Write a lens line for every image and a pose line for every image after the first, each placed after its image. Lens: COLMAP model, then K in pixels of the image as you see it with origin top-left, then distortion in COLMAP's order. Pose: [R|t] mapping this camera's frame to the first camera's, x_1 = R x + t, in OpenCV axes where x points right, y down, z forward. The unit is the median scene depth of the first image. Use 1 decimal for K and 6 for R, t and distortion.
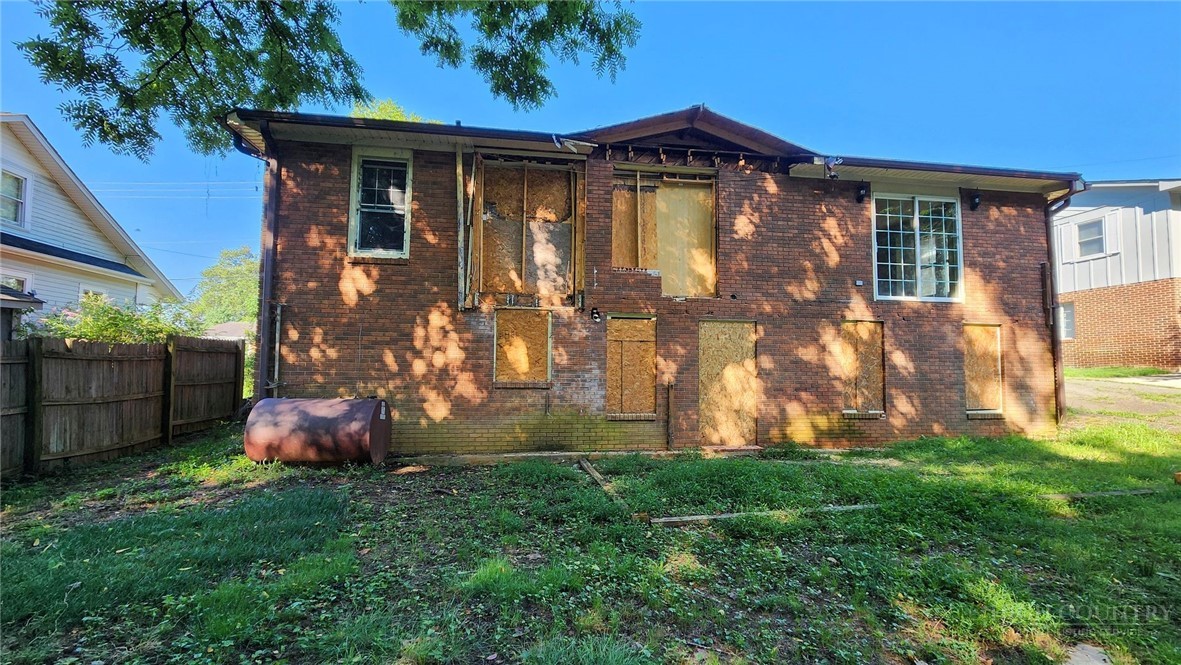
lens RADIAL K [[482.2, 0, 590.5], [0, 482.2, 332.5], [0, 0, 1]] dist [-0.002065, -0.000344]
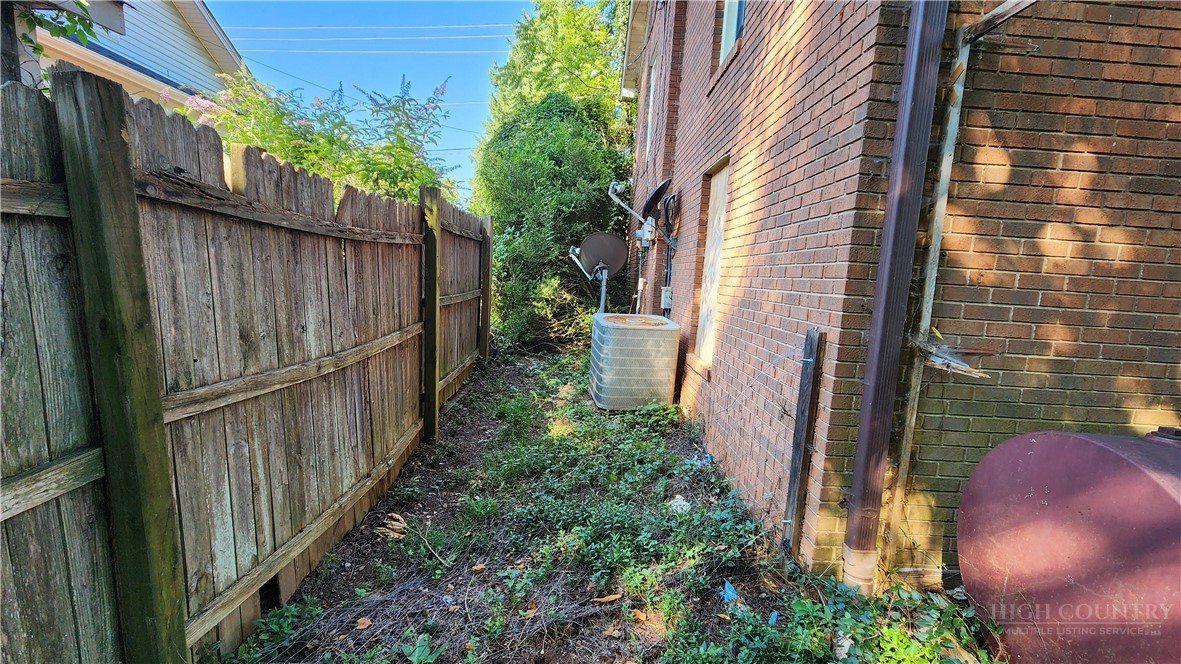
lens RADIAL K [[482.2, 0, 590.5], [0, 482.2, 332.0], [0, 0, 1]] dist [-0.002065, -0.000344]
pose [[0.989123, 0.065382, -0.131760, -0.797418], [-0.039742, 0.981255, 0.188572, 0.052423], [0.141620, -0.181285, 0.973180, 0.709198]]
